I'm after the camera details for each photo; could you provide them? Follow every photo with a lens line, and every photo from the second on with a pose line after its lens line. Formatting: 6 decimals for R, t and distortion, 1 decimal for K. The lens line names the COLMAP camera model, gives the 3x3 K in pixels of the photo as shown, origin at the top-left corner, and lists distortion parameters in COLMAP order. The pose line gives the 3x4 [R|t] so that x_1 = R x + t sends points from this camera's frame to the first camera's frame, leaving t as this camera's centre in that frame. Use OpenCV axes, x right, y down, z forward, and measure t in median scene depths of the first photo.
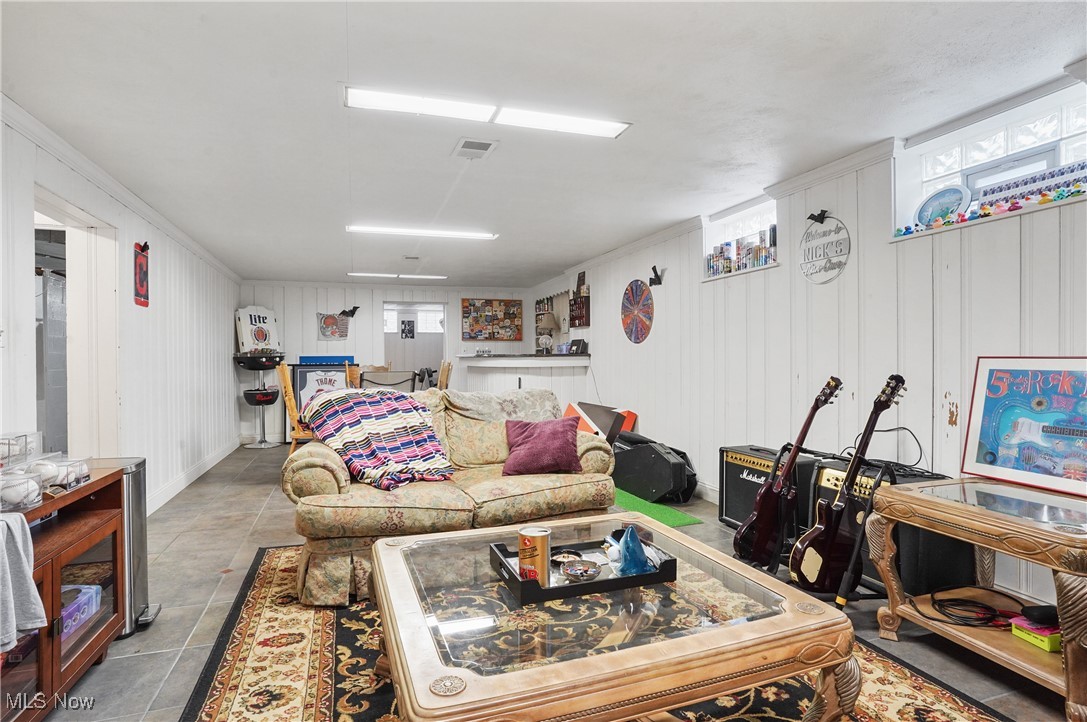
lens RADIAL K [[573.8, 0, 539.4], [0, 573.8, 360.1], [0, 0, 1]] dist [-0.079901, 0.045373]
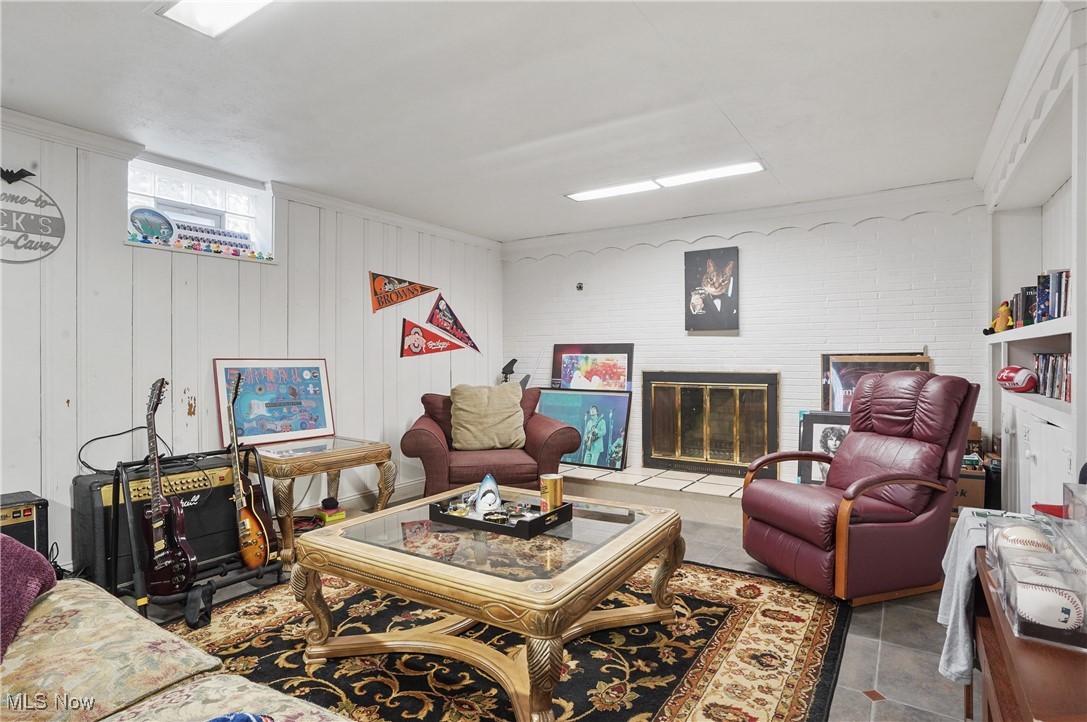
lens RADIAL K [[573.8, 0, 539.4], [0, 573.8, 360.1], [0, 0, 1]] dist [-0.079901, 0.045373]
pose [[-0.622429, 0.003950, 0.782666, -0.549044], [0.010009, 0.999946, 0.002913, 0.000771], [-0.782612, 0.009647, -0.622435, 0.941331]]
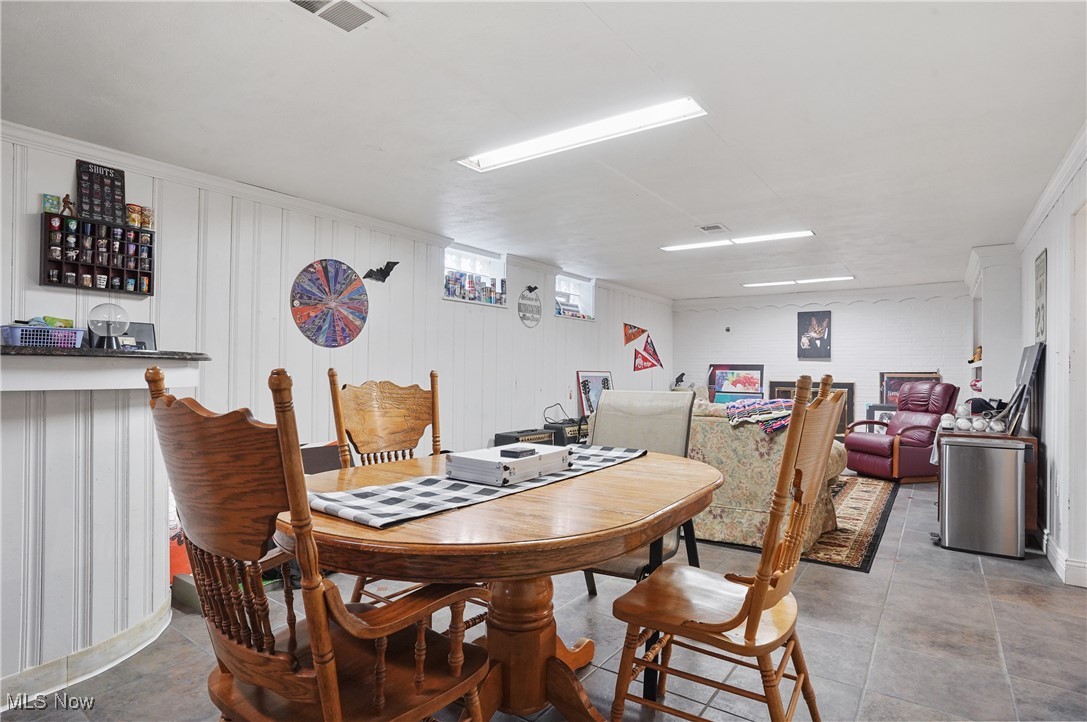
lens RADIAL K [[573.8, 0, 539.4], [0, 573.8, 360.1], [0, 0, 1]] dist [-0.079901, 0.045373]
pose [[-0.584817, 0.016110, 0.811005, -0.981050], [-0.003753, 0.999738, -0.022566, 0.004288], [-0.811156, -0.016240, -0.584604, 2.085457]]
